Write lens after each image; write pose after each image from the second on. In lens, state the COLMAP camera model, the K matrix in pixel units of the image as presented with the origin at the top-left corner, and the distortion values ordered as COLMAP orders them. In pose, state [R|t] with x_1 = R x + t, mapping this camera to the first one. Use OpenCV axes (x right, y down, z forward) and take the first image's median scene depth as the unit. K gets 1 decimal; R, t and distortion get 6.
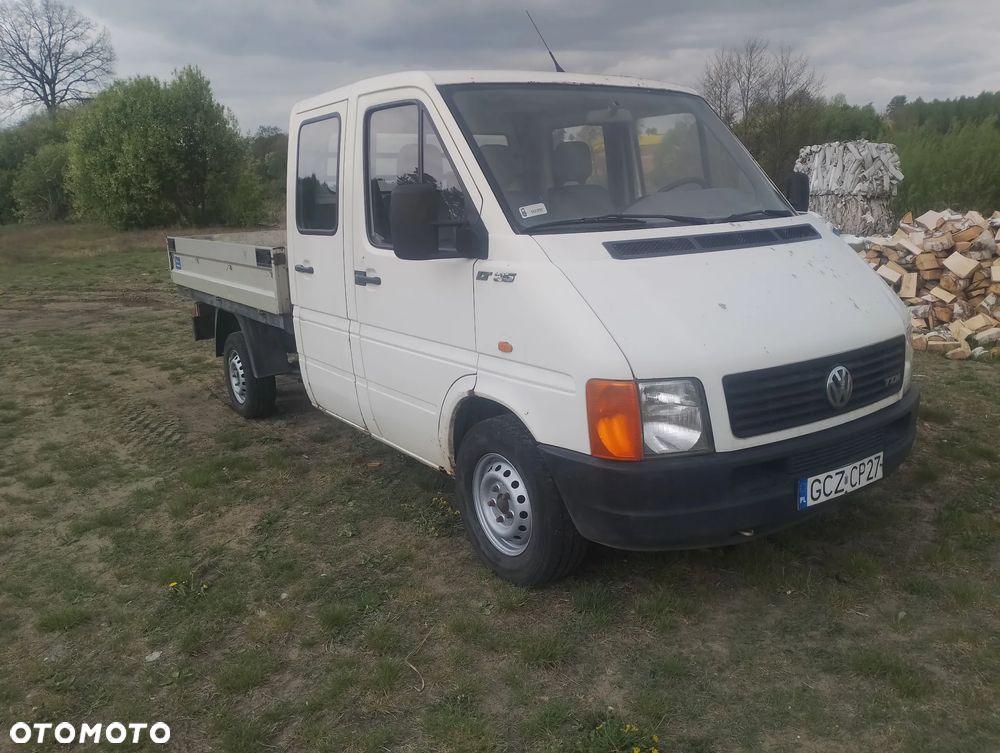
lens RADIAL K [[790.1, 0, 502.4], [0, 790.1, 375.9], [0, 0, 1]] dist [0.070699, -0.134794]
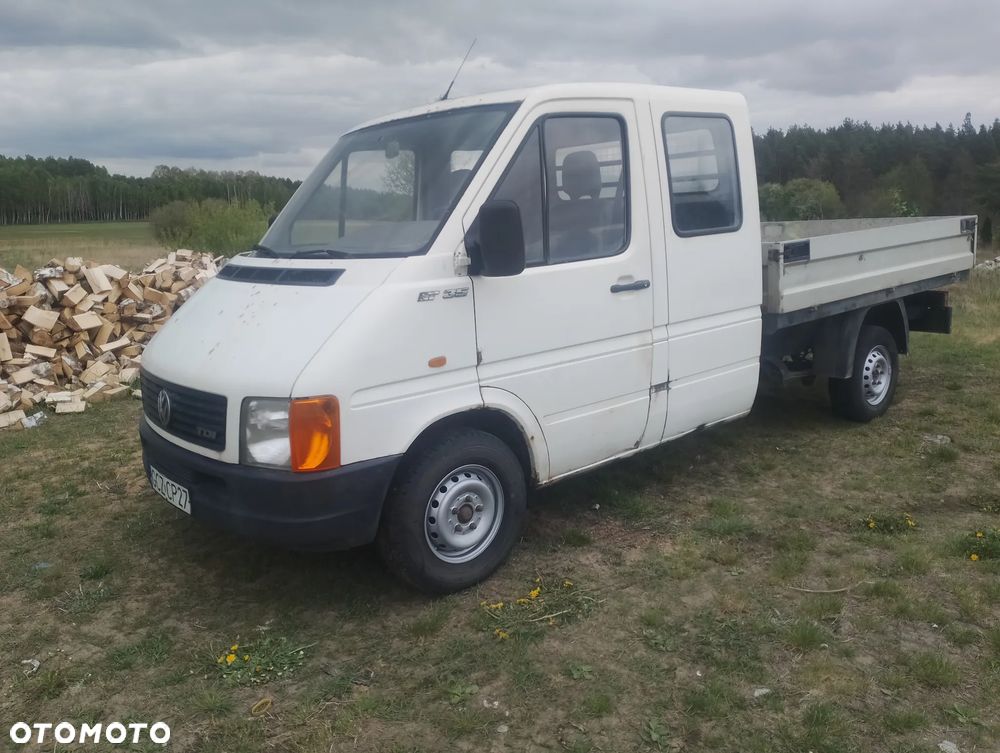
lens RADIAL K [[790.1, 0, 502.4], [0, 790.1, 375.9], [0, 0, 1]] dist [0.070699, -0.134794]
pose [[-0.059579, -0.152745, 0.986468, -0.739829], [0.242800, 0.956328, 0.162742, -0.166641], [-0.968245, 0.249210, -0.019890, 0.869030]]
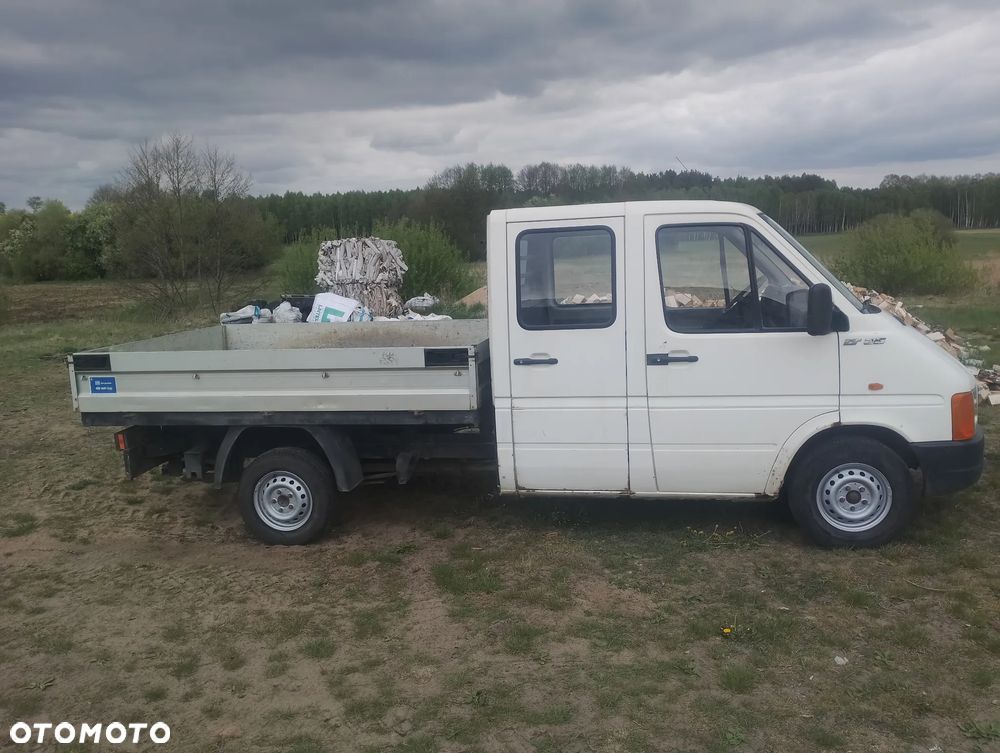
lens RADIAL K [[790.1, 0, 502.4], [0, 790.1, 375.9], [0, 0, 1]] dist [0.070699, -0.134794]
pose [[0.702546, -0.099865, 0.704596, -1.043297], [0.173432, 0.984279, -0.033421, -0.086168], [-0.690181, 0.145679, 0.708821, 0.265890]]
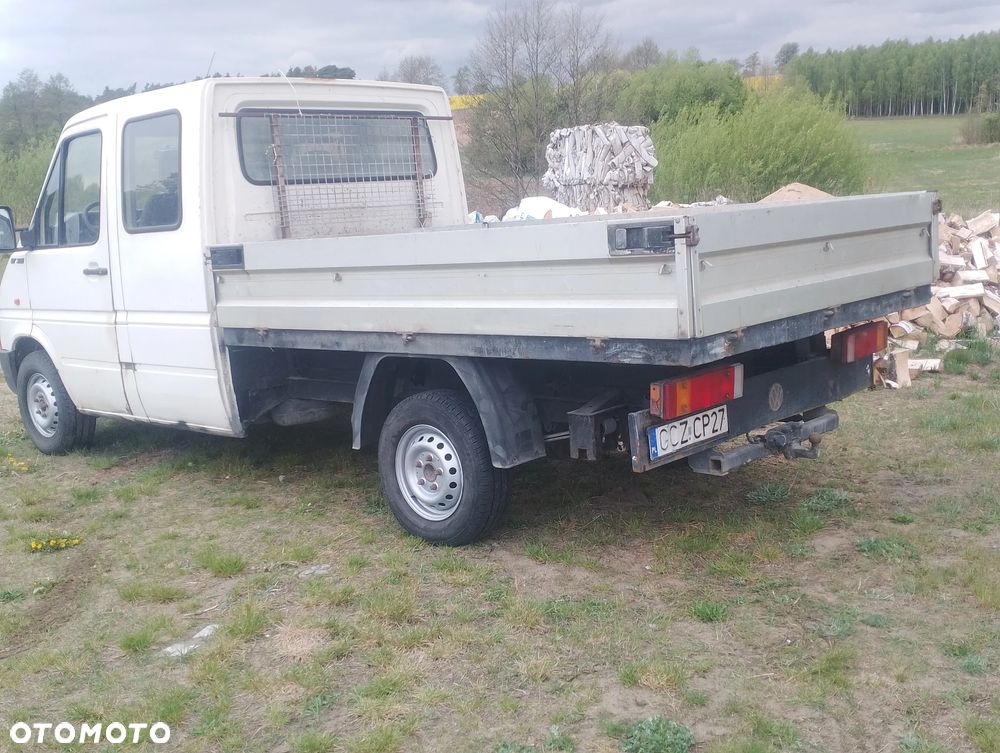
lens RADIAL K [[1107.6, 0, 500.0], [0, 1107.6, 376.5], [0, 0, 1]] dist [0.131803, -0.363424]
pose [[0.981615, -0.049218, 0.184419, 0.326559], [0.057700, 0.997495, -0.040909, 0.131765], [-0.181943, 0.050798, 0.981996, -0.781910]]
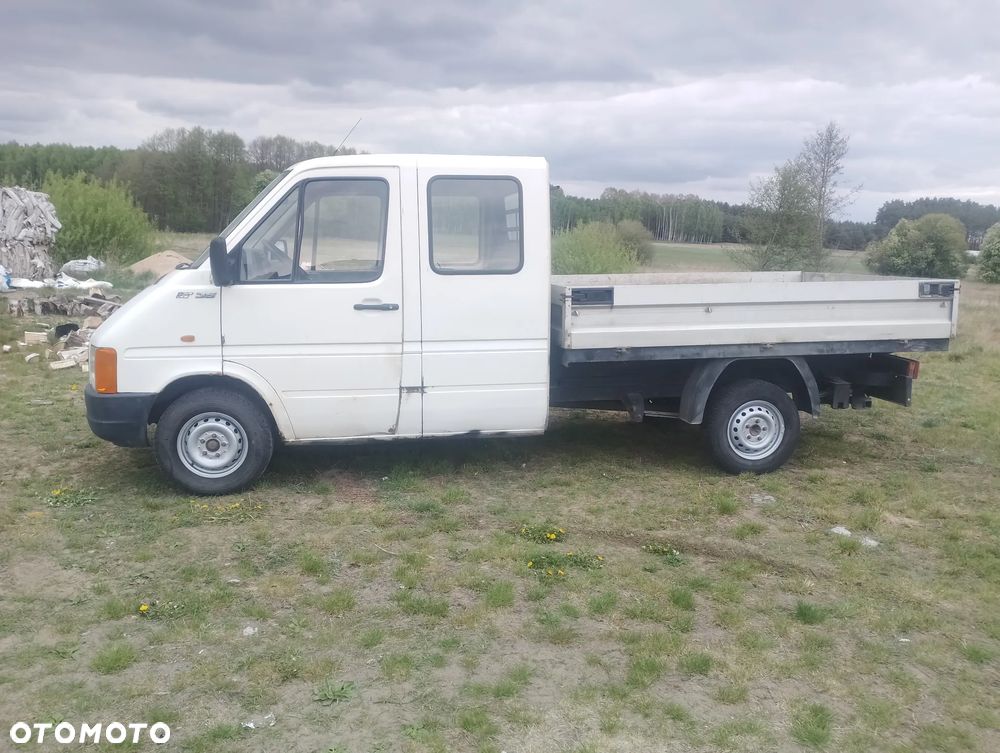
lens RADIAL K [[791.9, 0, 497.1], [0, 791.9, 375.9], [0, 0, 1]] dist [0.066692, -0.127373]
pose [[0.448613, -0.095735, 0.888584, -0.821133], [0.143927, 0.989008, 0.033891, -0.006688], [-0.882061, 0.112688, 0.457461, 0.056720]]
